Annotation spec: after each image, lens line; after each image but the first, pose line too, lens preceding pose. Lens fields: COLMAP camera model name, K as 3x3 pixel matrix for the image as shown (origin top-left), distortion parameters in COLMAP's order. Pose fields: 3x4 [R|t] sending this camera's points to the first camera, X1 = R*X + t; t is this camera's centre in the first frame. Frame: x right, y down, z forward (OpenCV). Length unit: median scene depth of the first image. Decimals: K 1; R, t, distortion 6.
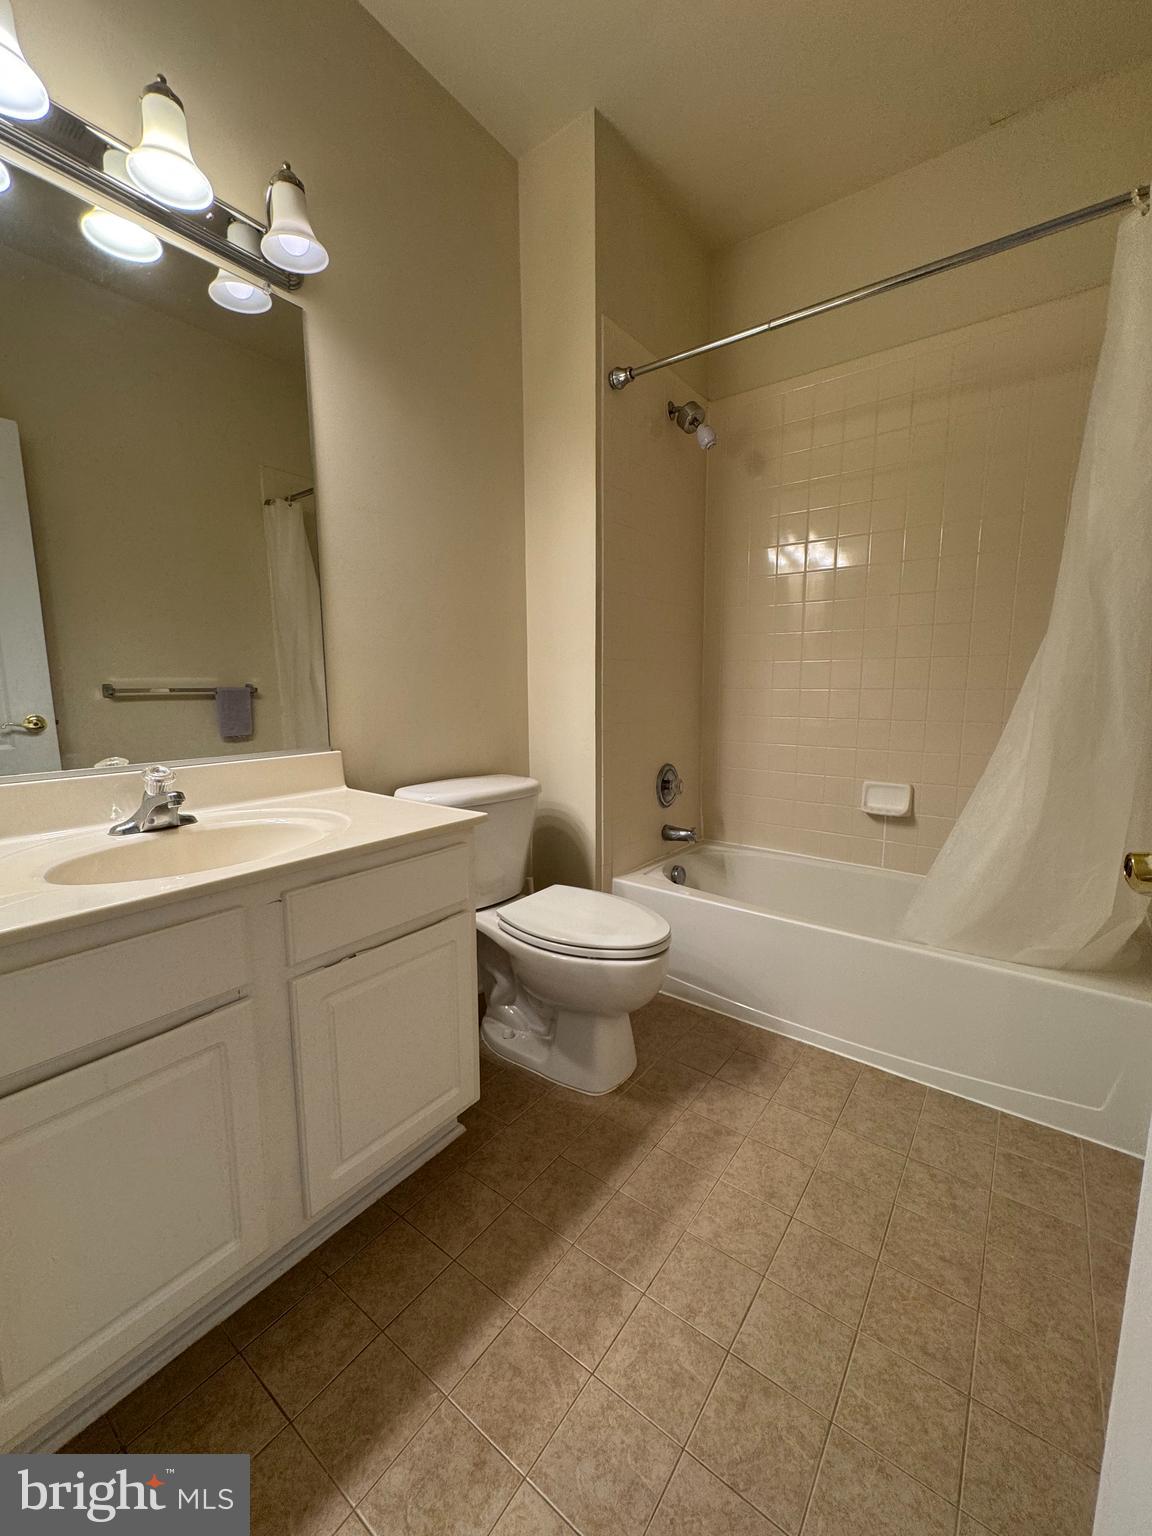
lens RADIAL K [[614.7, 0, 575.1], [0, 614.7, 769.2], [0, 0, 1]] dist [-0.001728, -0.000455]
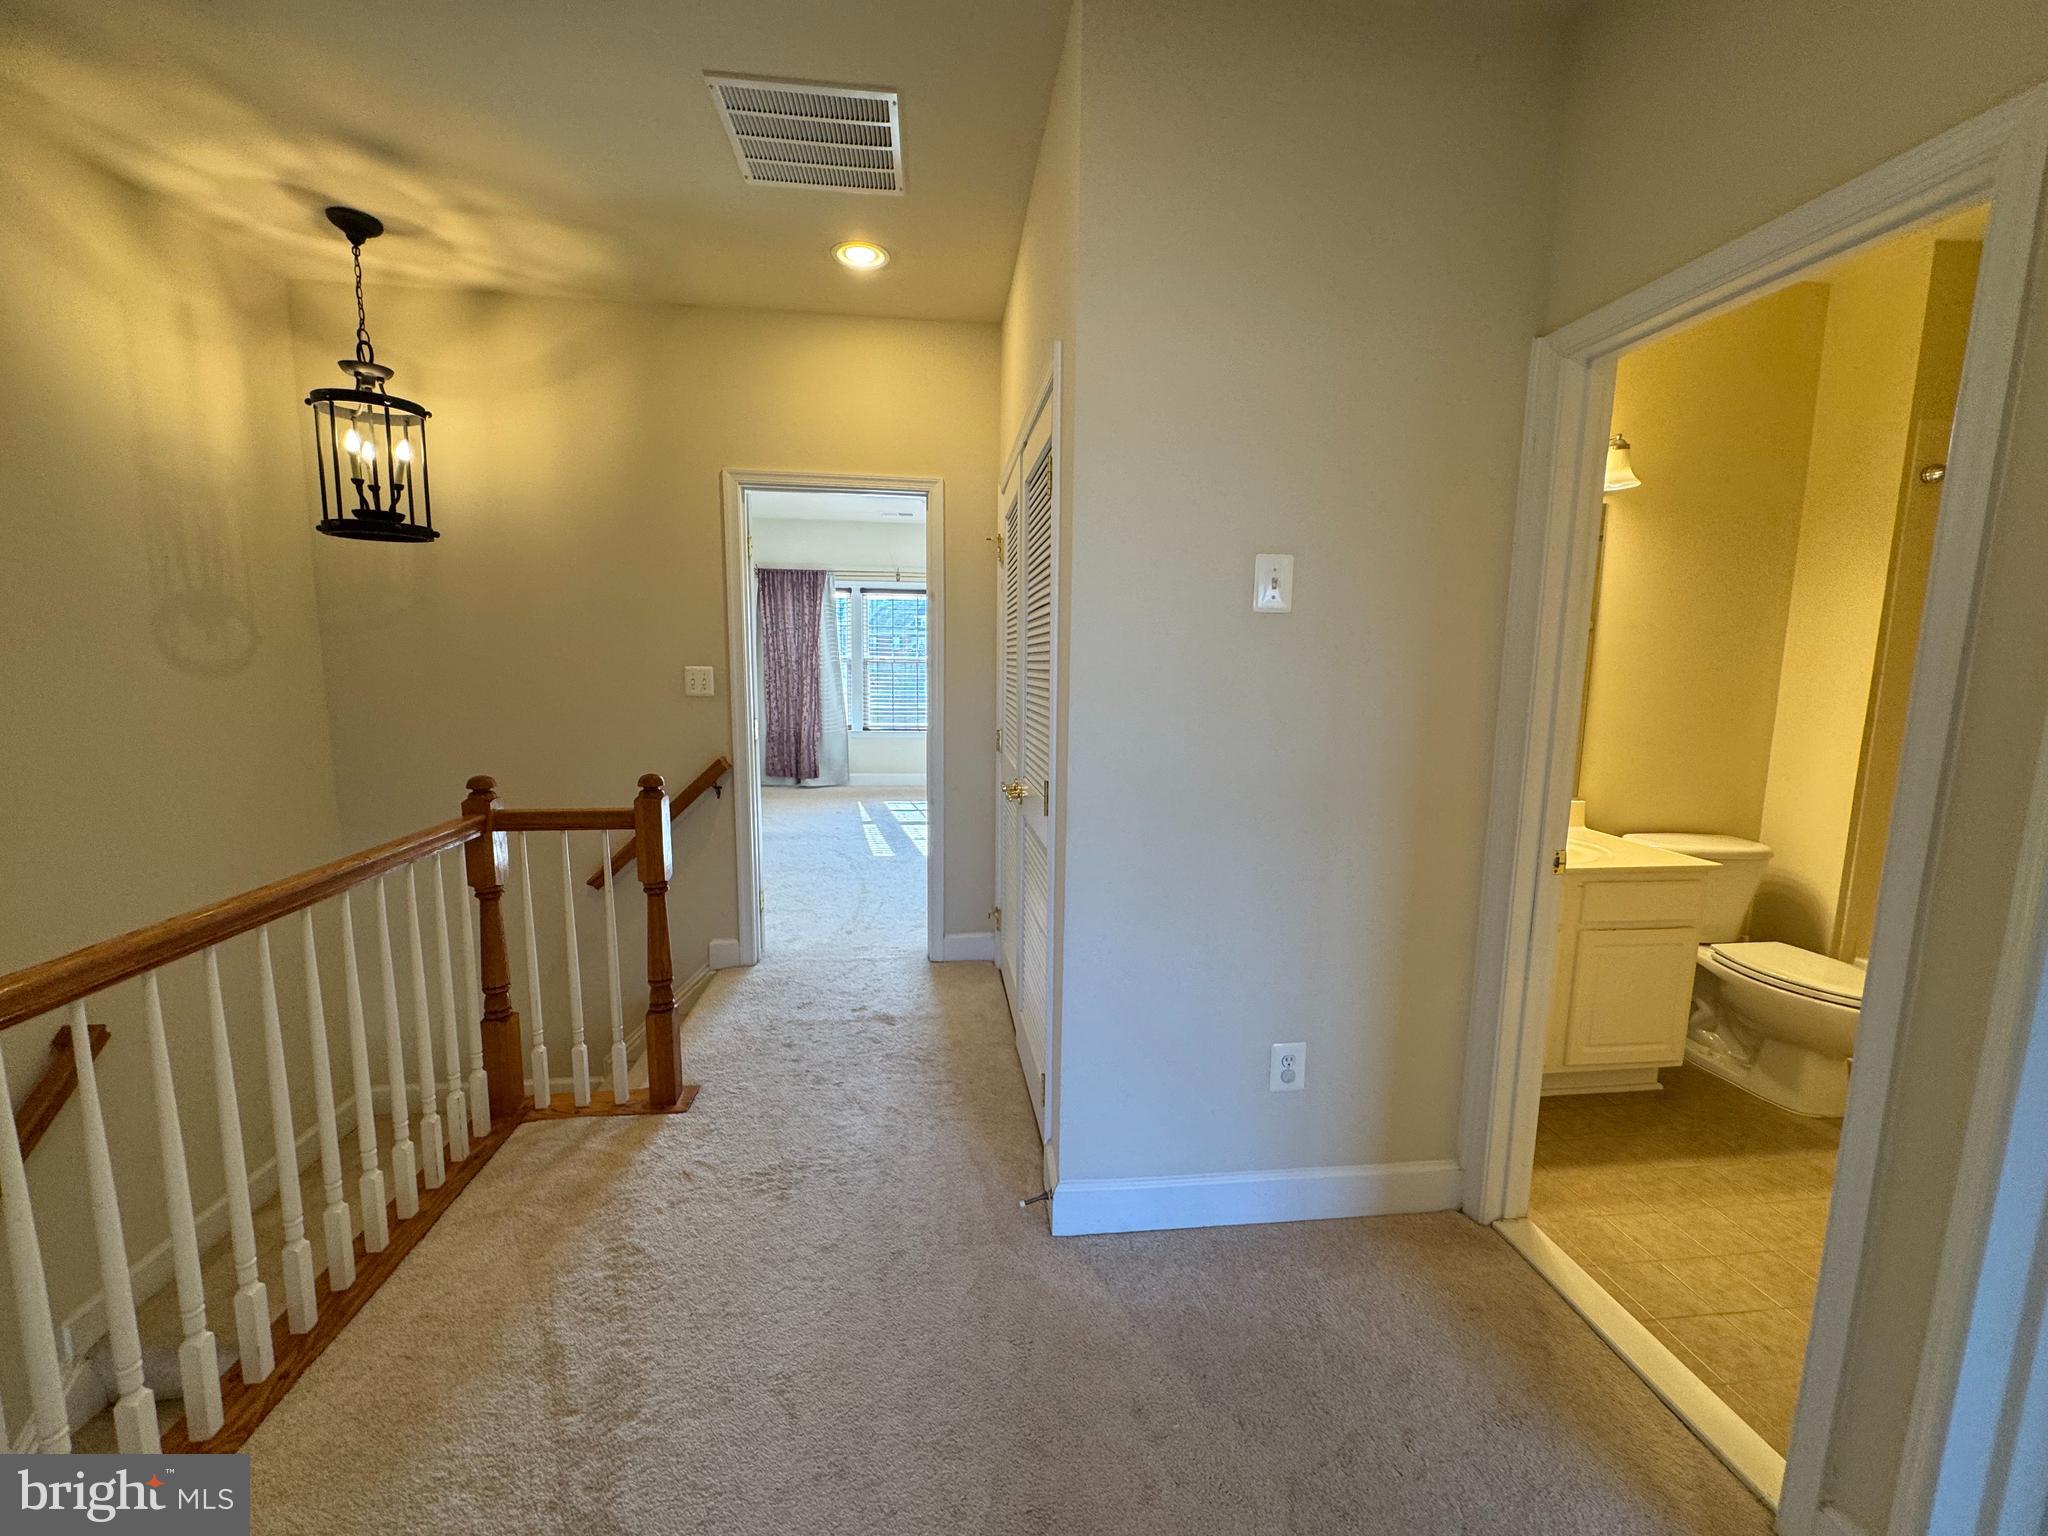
lens RADIAL K [[819.6, 0, 1031.6], [0, 819.6, 776.4], [0, 0, 1]] dist [-0.001728, -0.000455]
pose [[0.697246, 0.110388, -0.708282, 0.046780], [-0.117027, 0.992345, 0.039456, -0.010655], [0.707215, 0.055377, 0.704826, -1.123801]]
